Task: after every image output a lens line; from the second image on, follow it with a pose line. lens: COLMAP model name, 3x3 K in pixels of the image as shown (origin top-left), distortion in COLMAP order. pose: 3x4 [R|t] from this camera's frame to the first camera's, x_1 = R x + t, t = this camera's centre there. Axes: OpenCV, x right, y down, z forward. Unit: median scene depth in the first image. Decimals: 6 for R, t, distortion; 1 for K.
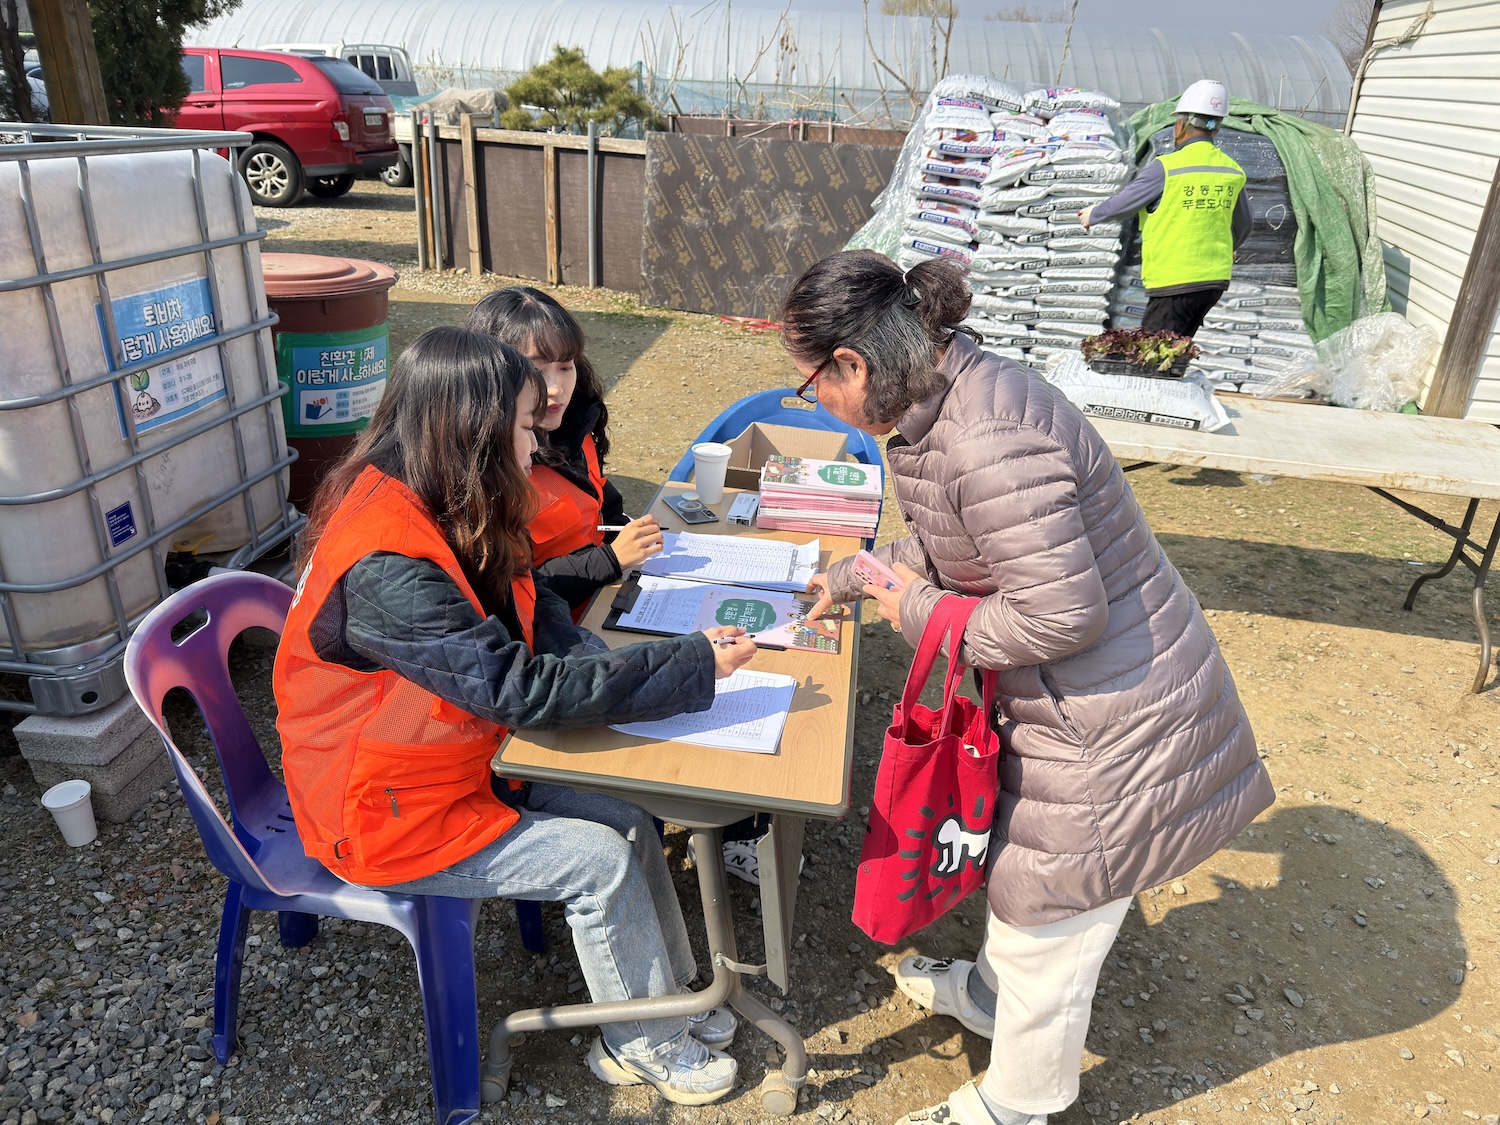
lens RADIAL K [[1102.6, 0, 745.6], [0, 1102.6, 564.4], [0, 0, 1]] dist [0.003374, -0.002705]
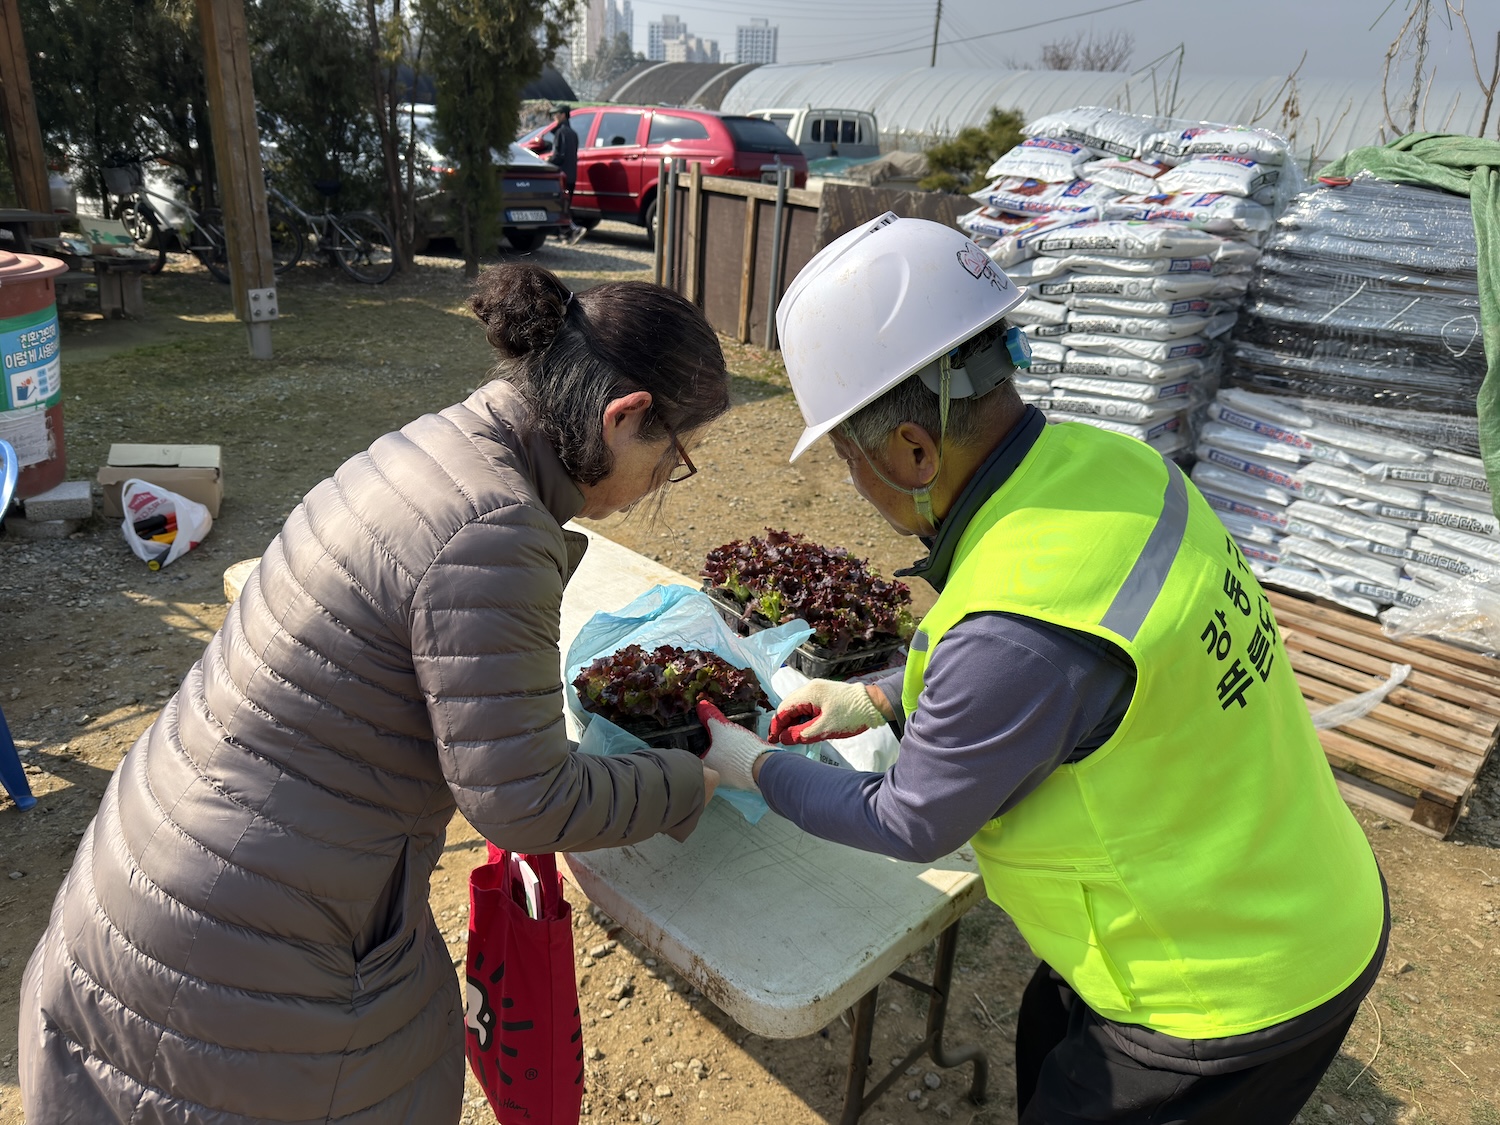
lens RADIAL K [[1102.6, 0, 745.6], [0, 1102.6, 564.4], [0, 0, 1]] dist [0.003374, -0.002705]
pose [[0.819829, 0.210682, -0.532441, 0.484256], [-0.245168, 0.969461, 0.006107, -0.105508], [0.517467, 0.125531, 0.846445, 0.317261]]
